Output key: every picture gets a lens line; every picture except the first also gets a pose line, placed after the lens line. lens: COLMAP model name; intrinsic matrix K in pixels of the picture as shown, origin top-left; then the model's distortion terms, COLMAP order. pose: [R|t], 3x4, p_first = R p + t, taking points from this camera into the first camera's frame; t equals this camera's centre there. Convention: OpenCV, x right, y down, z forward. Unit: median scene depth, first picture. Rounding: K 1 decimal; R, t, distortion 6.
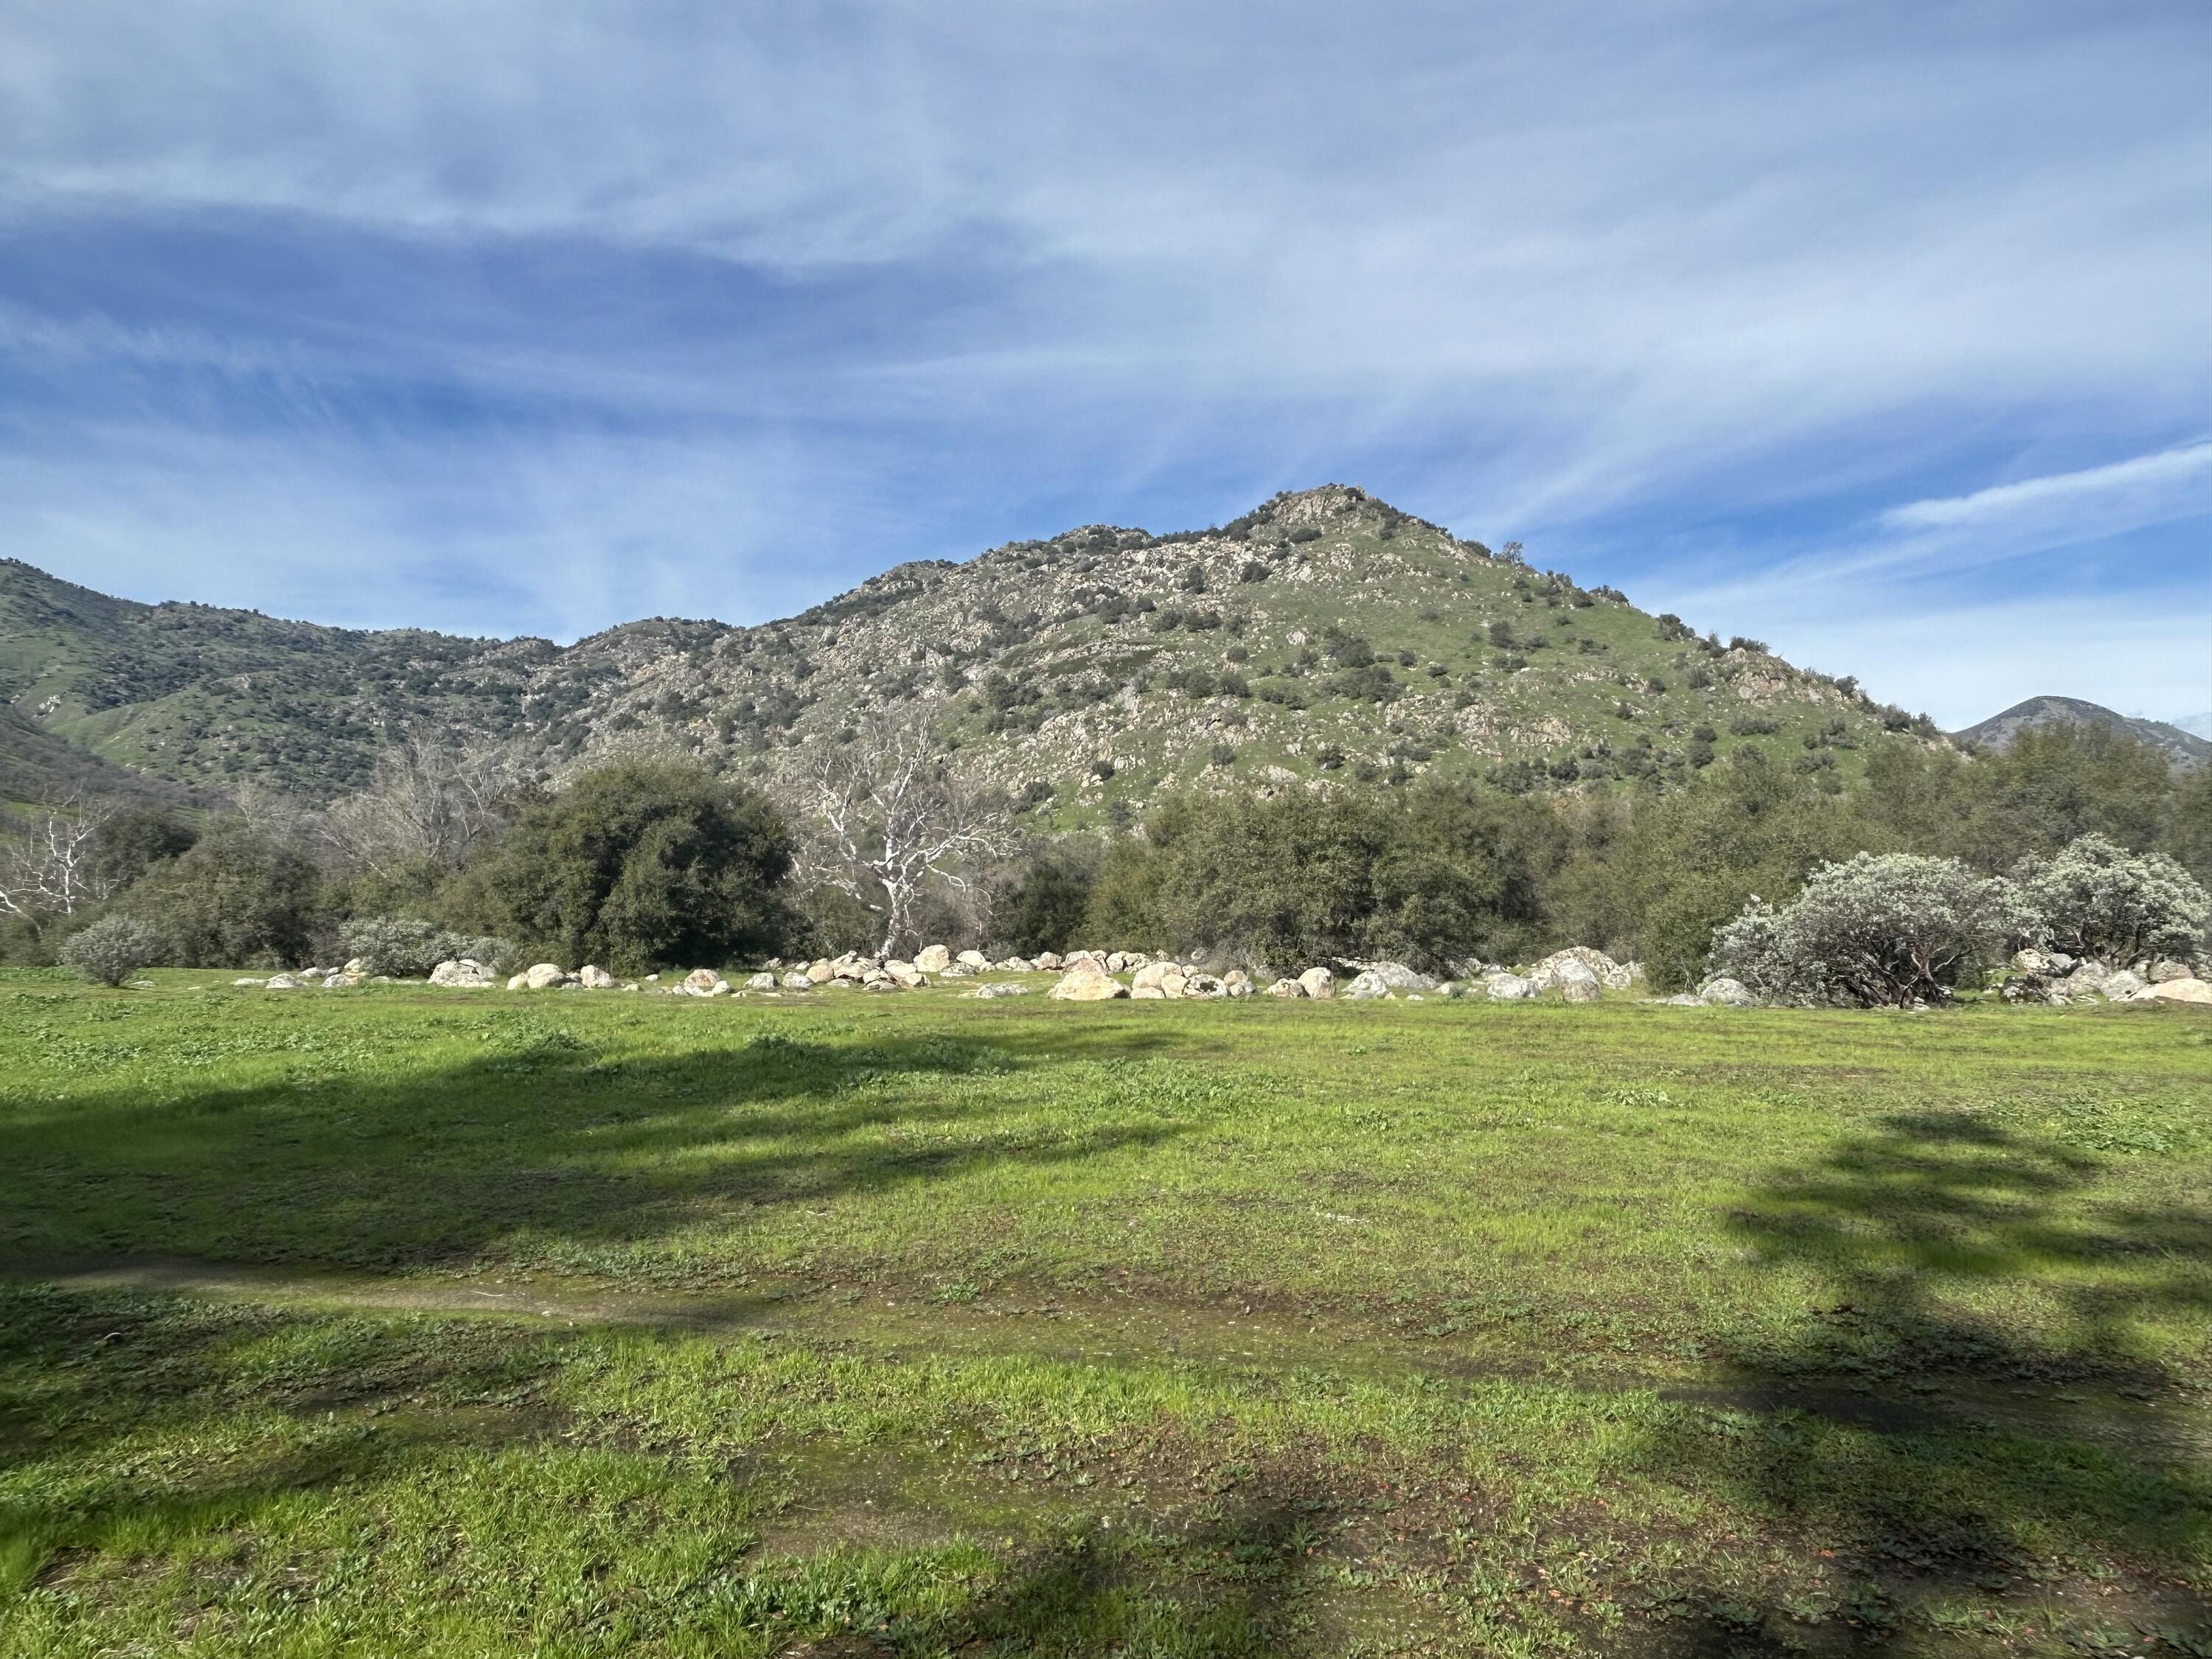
lens RADIAL K [[1501.1, 0, 1106.0], [0, 1501.1, 829.5], [0, 0, 1]] dist [0.020872, -0.038698]
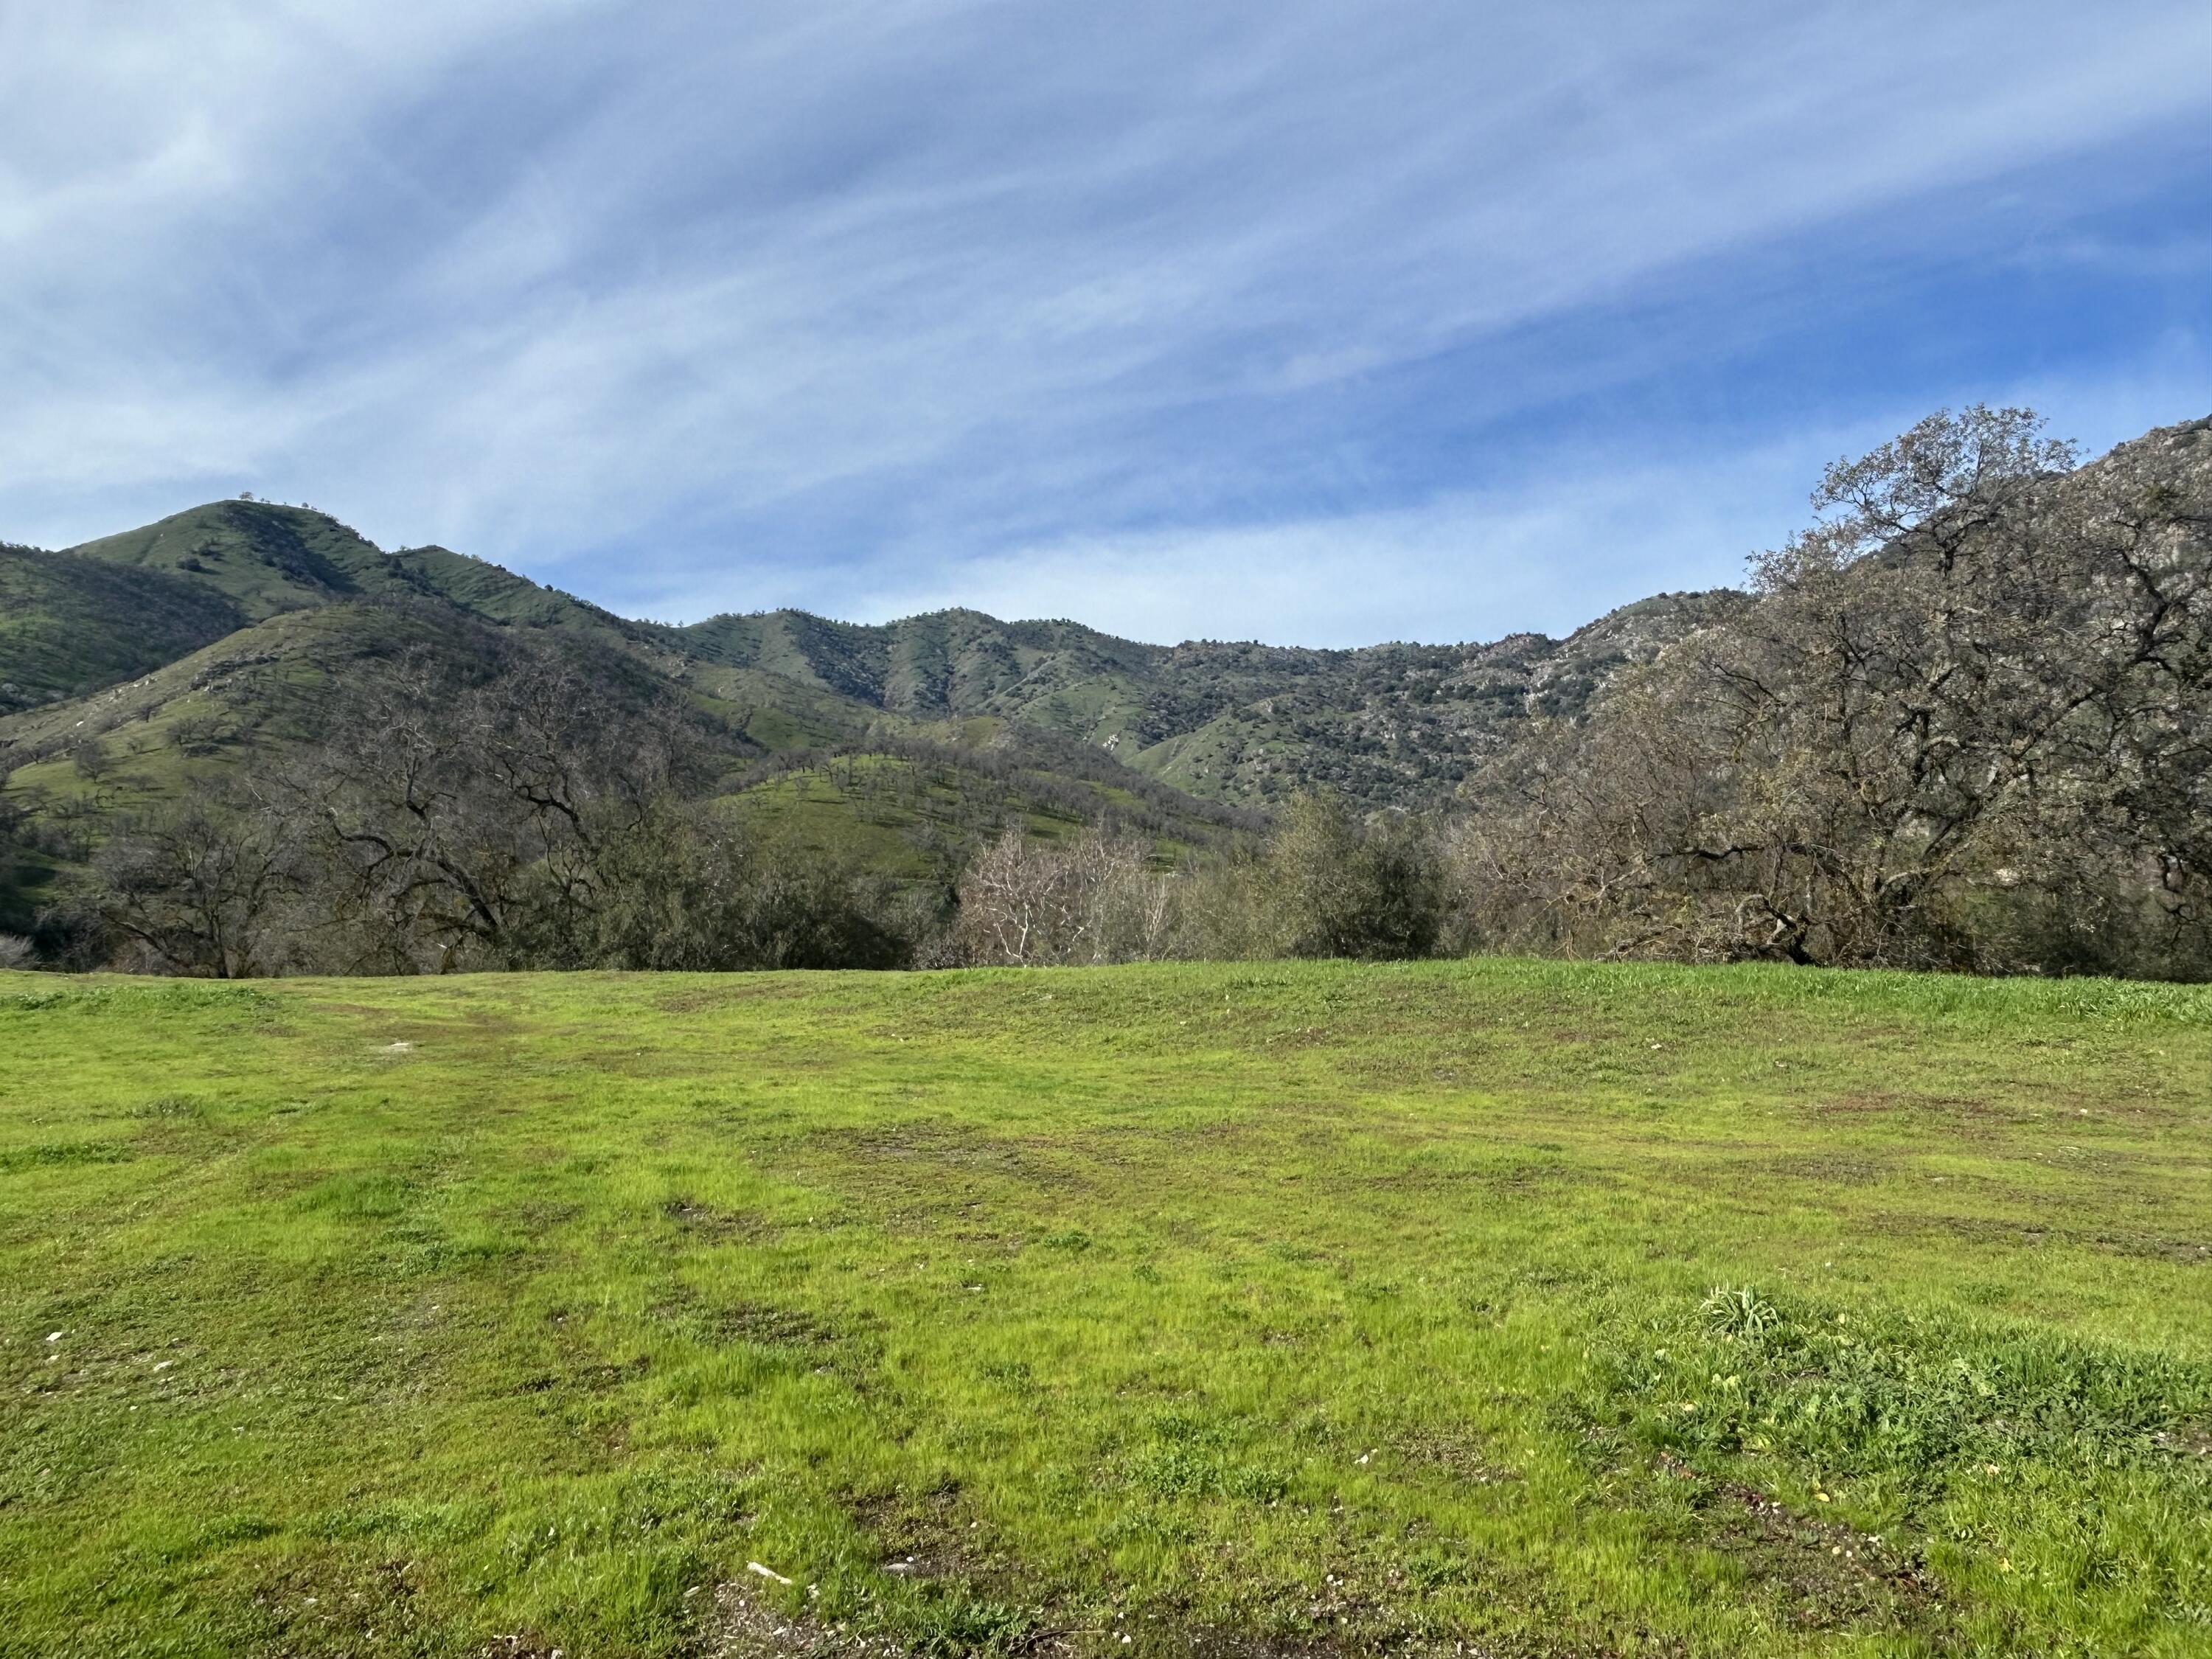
lens RADIAL K [[1612.2, 0, 1106.0], [0, 1612.2, 829.5], [0, 0, 1]] dist [0.006017, -0.034141]
pose [[0.827756, -0.049023, -0.558942, -0.051985], [0.046552, 0.998742, -0.018656, 0.001498], [0.559153, -0.010577, 0.828997, 0.022748]]
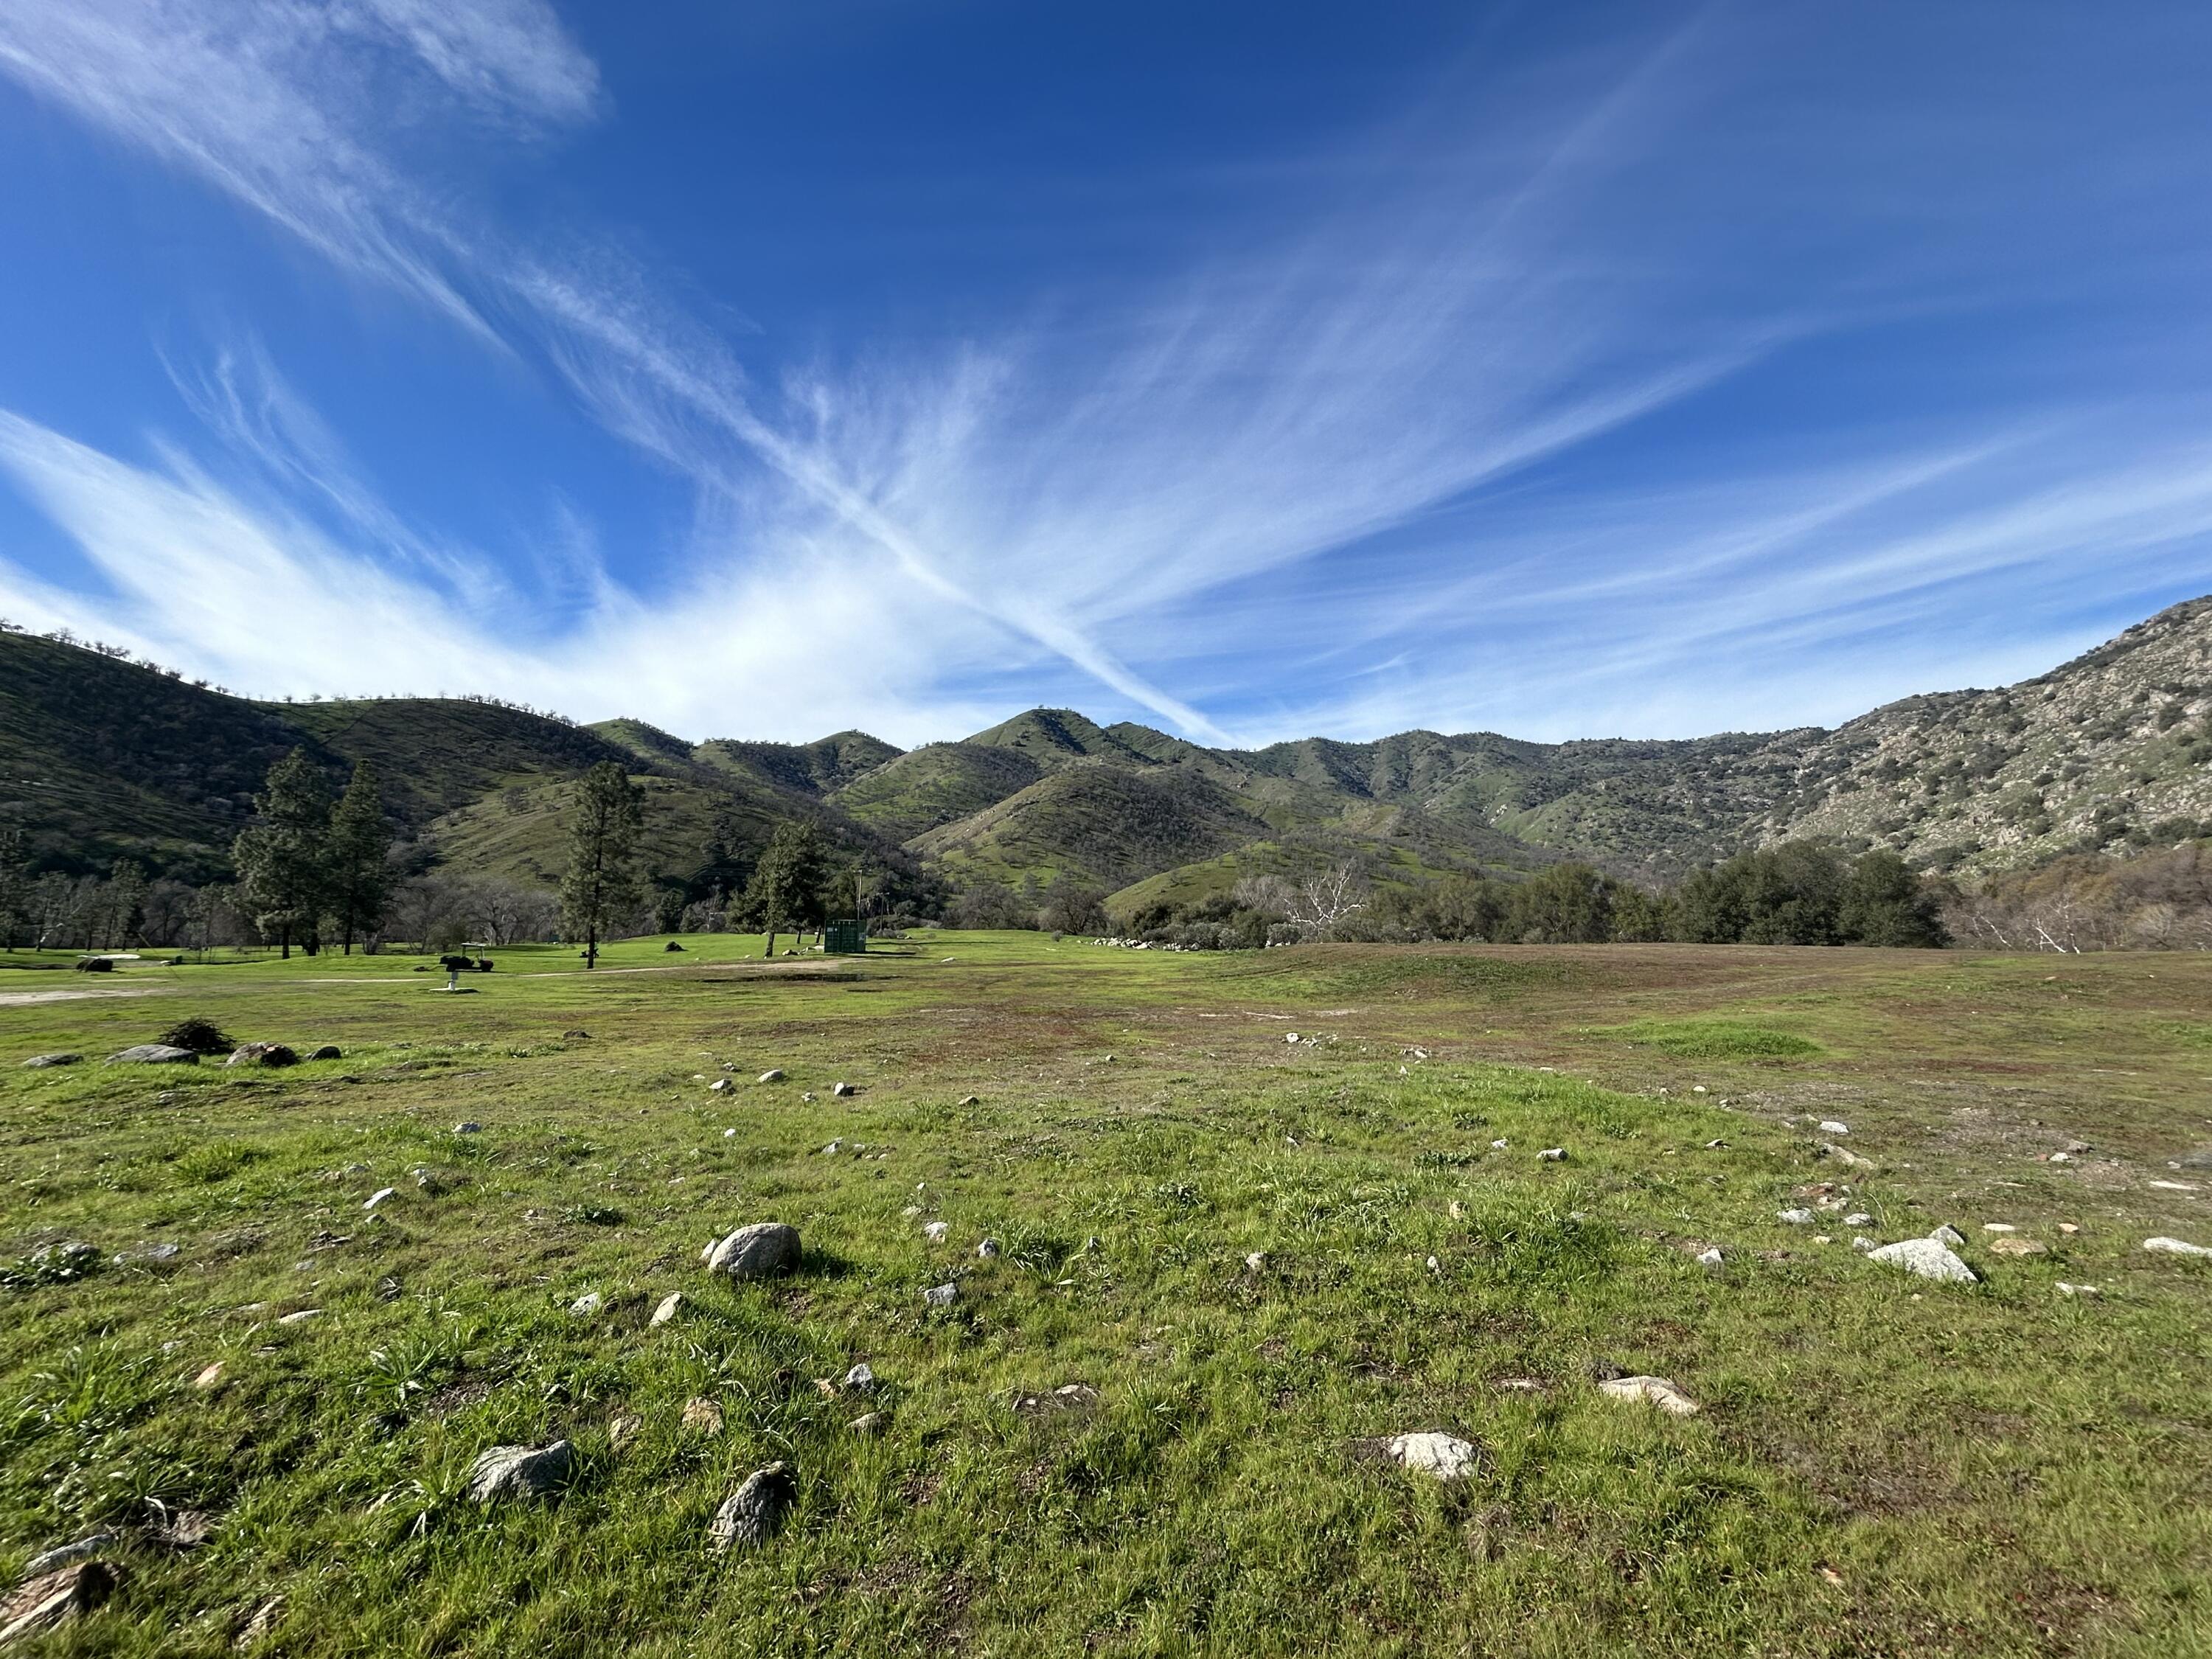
lens RADIAL K [[966.7, 0, 1106.0], [0, 966.7, 829.5], [0, 0, 1]] dist [-0.000501, 0.000386]
pose [[0.512582, -0.077928, -0.855095, 0.054623], [0.041150, 0.996958, -0.066189, -0.001609], [0.857652, -0.001260, 0.514230, -0.016685]]
